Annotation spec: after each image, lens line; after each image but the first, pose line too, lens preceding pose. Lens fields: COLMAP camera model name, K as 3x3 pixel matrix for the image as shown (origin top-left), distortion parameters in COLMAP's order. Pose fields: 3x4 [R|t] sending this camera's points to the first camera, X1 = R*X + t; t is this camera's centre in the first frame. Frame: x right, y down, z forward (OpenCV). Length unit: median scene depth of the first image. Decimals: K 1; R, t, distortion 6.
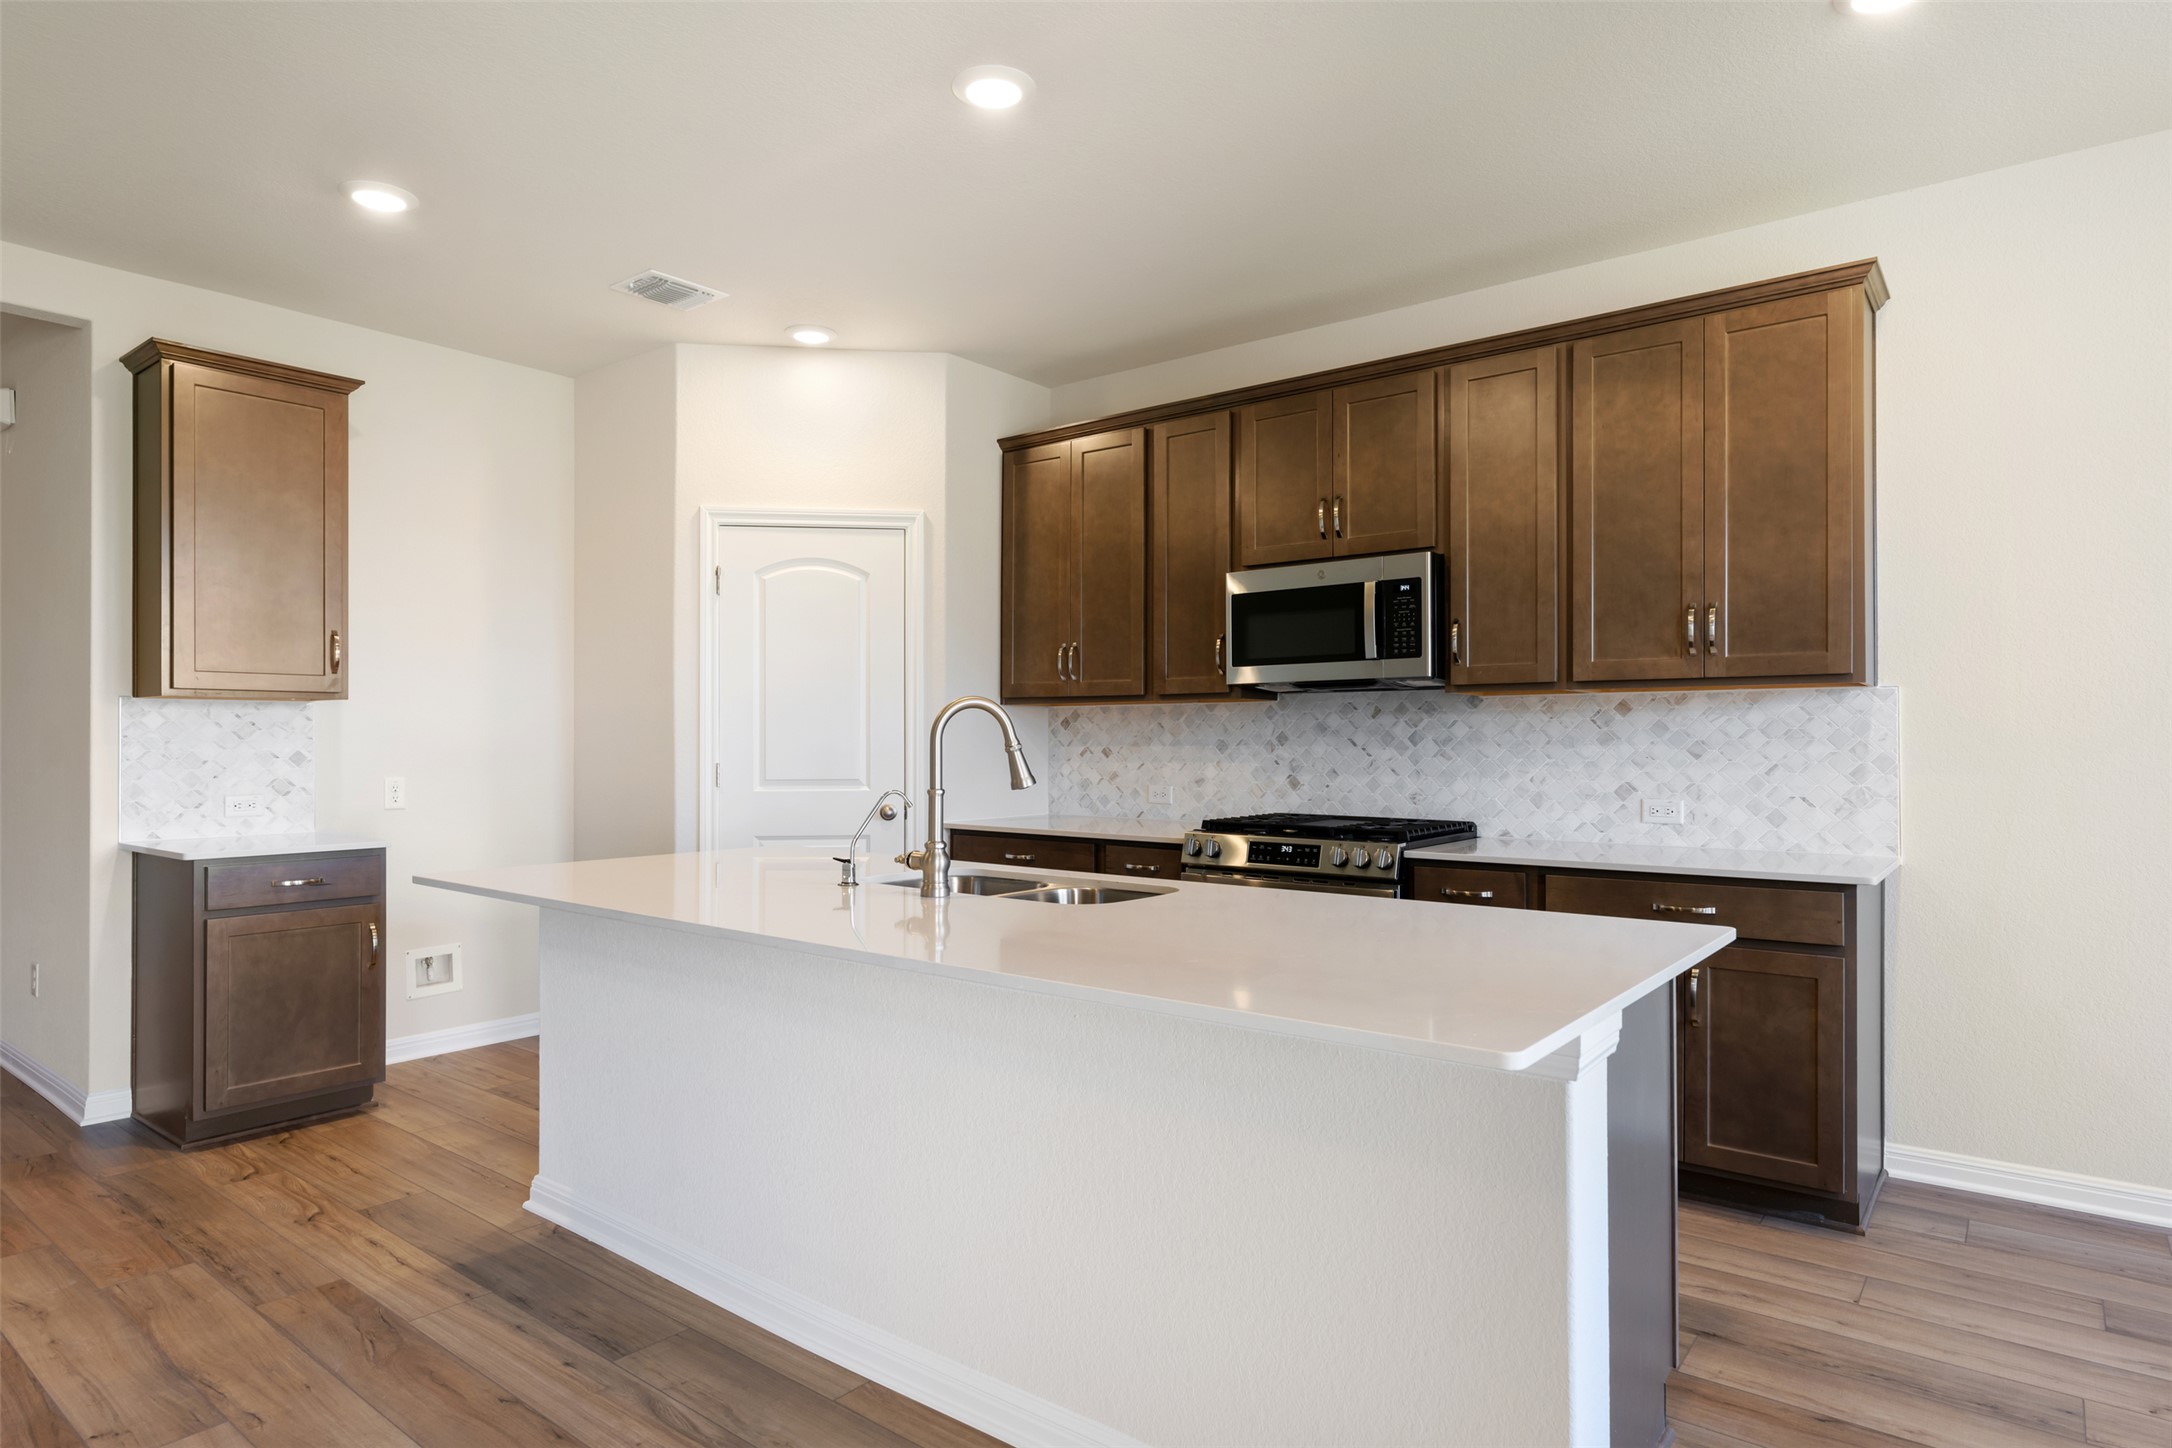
lens RADIAL K [[1220.0, 0, 1085.8], [0, 1220.0, 734.1], [0, 0, 1]] dist [0.001514, -0.000322]
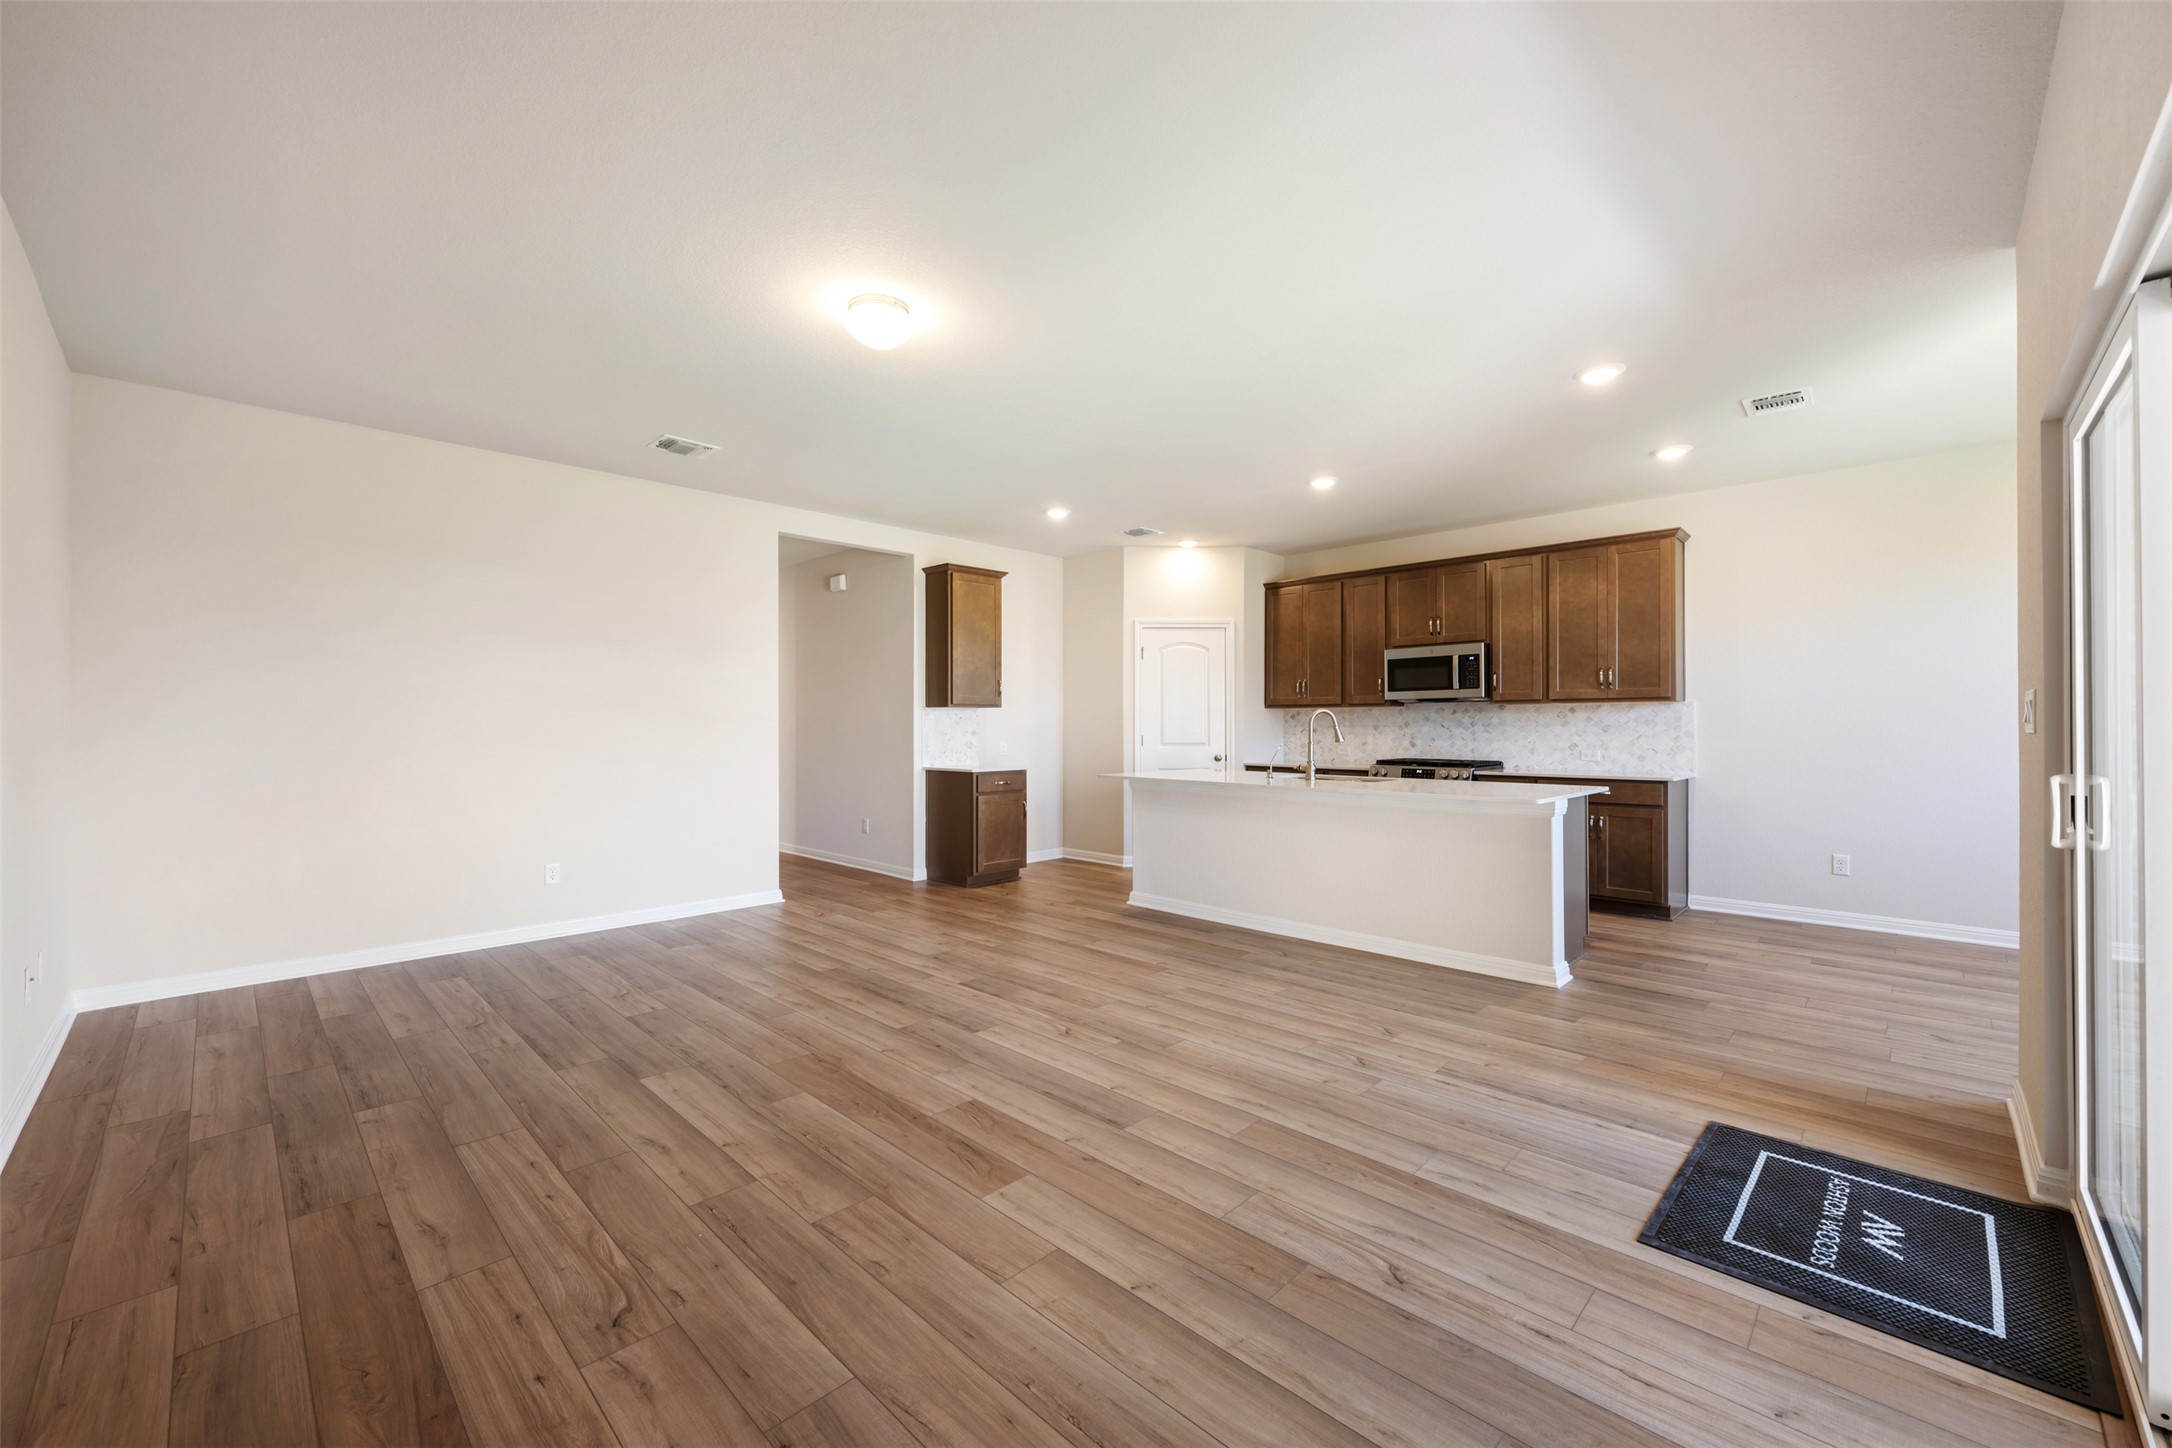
lens RADIAL K [[859.3, 0, 1083.7], [0, 859.3, 722.7], [0, 0, 1]] dist [-0.001743, 0.000113]
pose [[0.993997, -0.001243, -0.109401, -0.272680], [0.001380, 0.999998, 0.001180, -0.001472], [0.109400, -0.001324, 0.993997, -0.650963]]
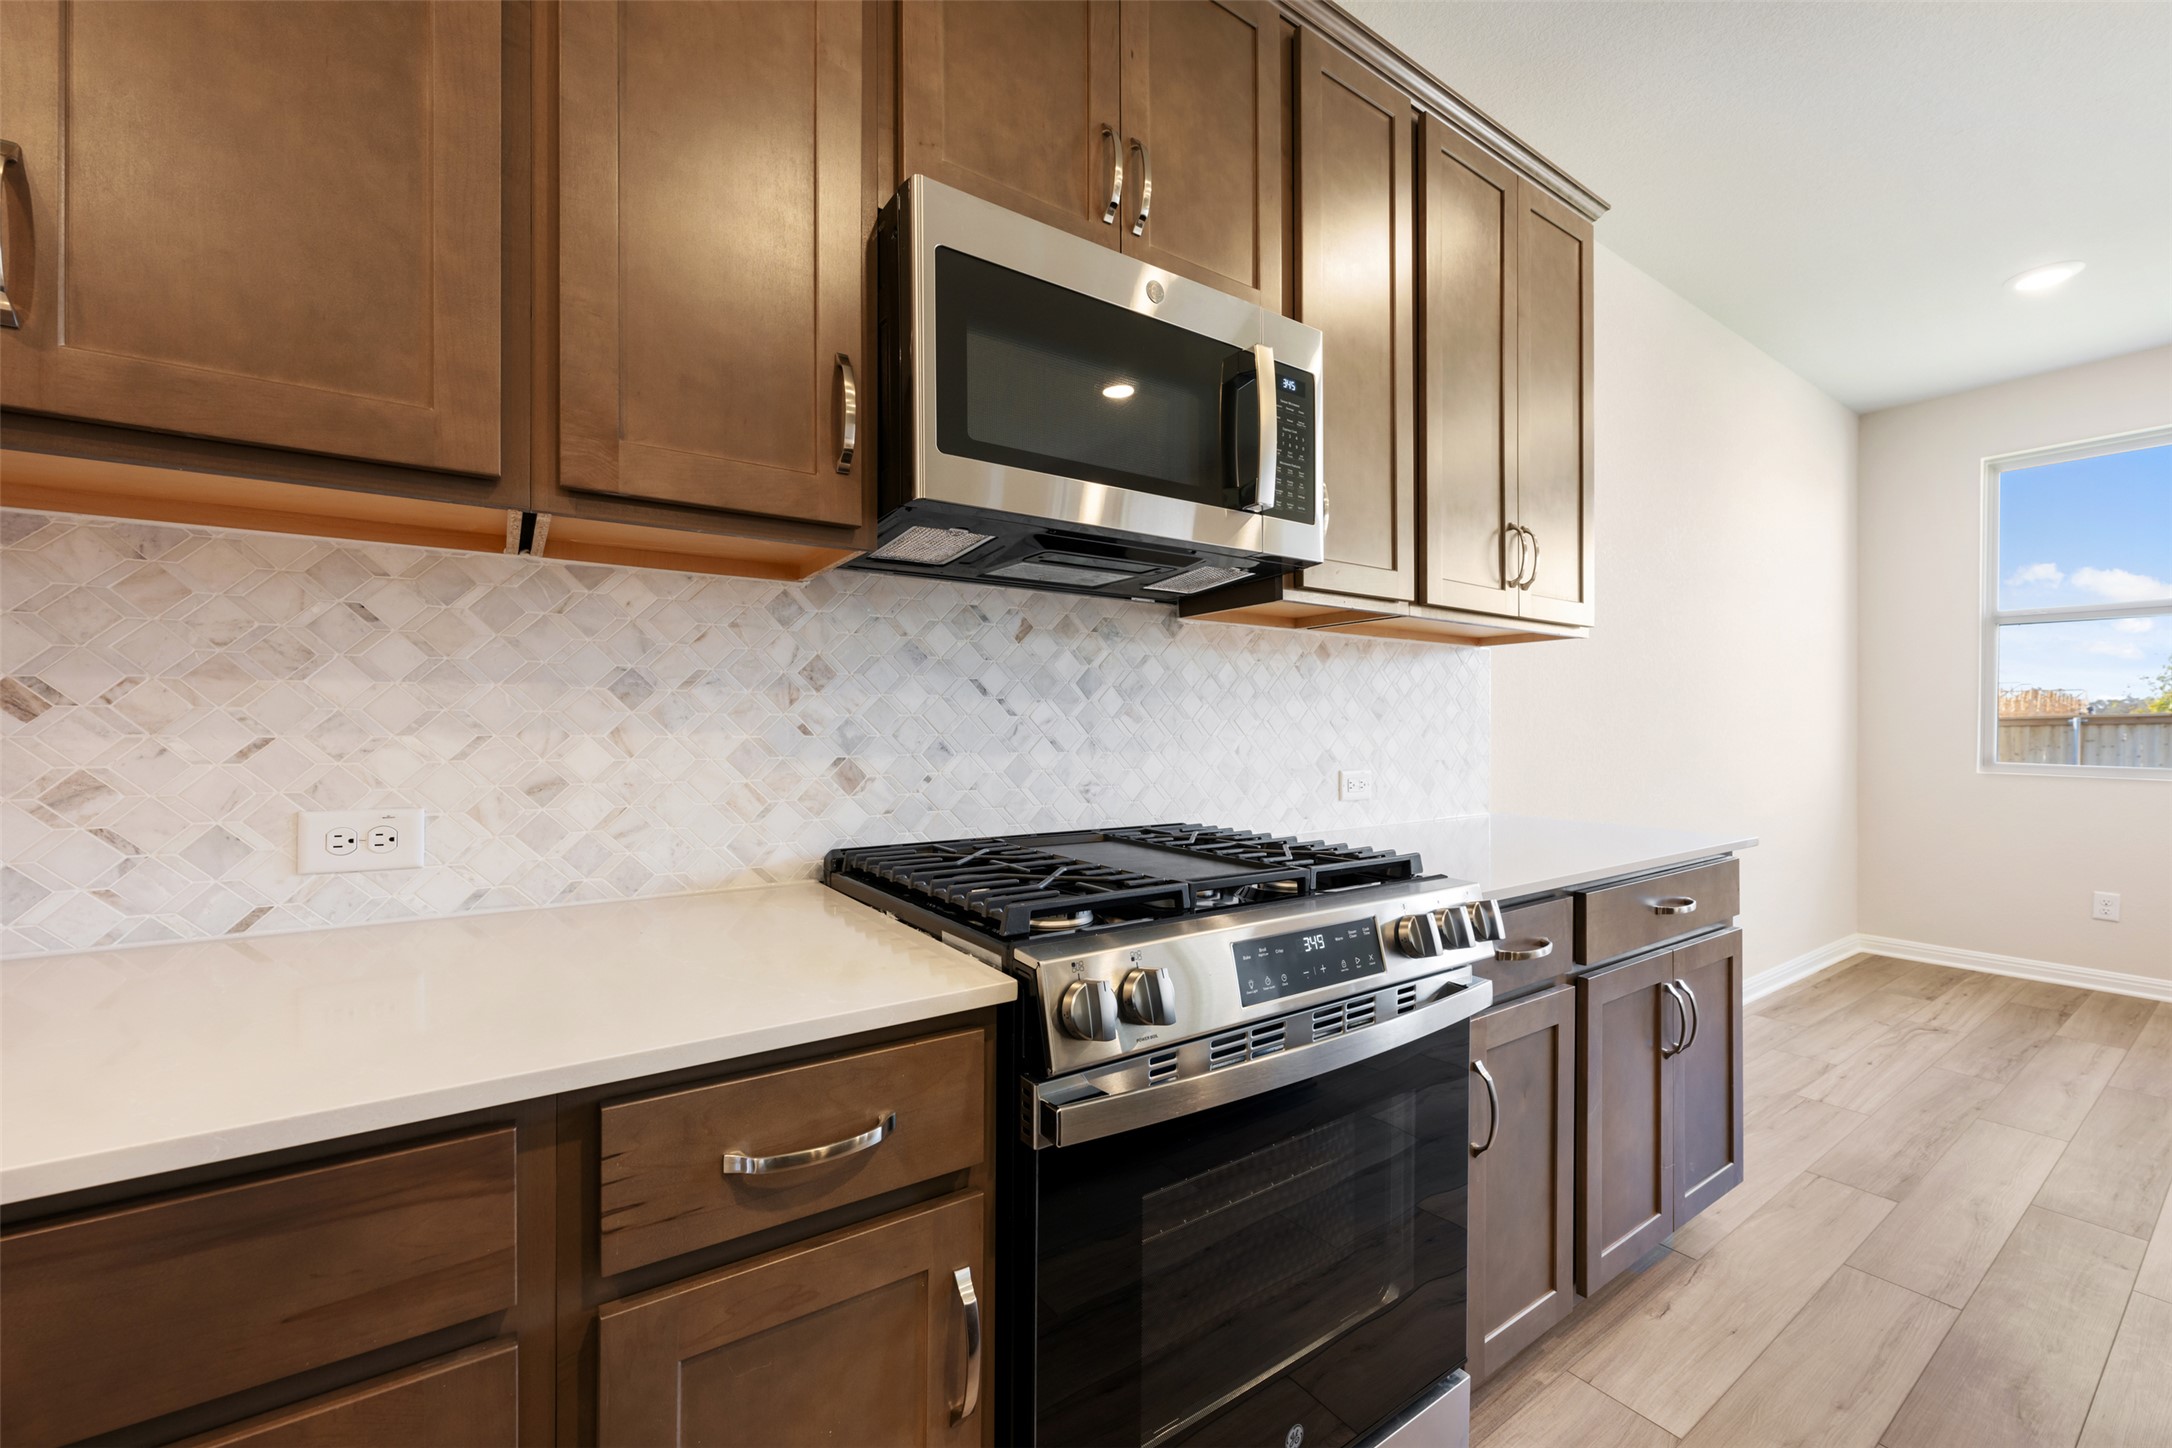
lens RADIAL K [[859.3, 0, 1085.8], [0, 859.3, 733.0], [0, 0, 1]] dist [-0.001743, 0.000113]
pose [[0.299620, -0.002924, 0.954054, -0.106560], [-0.004498, 0.999980, 0.004477, 0.025471], [-0.954048, -0.005633, 0.299600, 0.924819]]
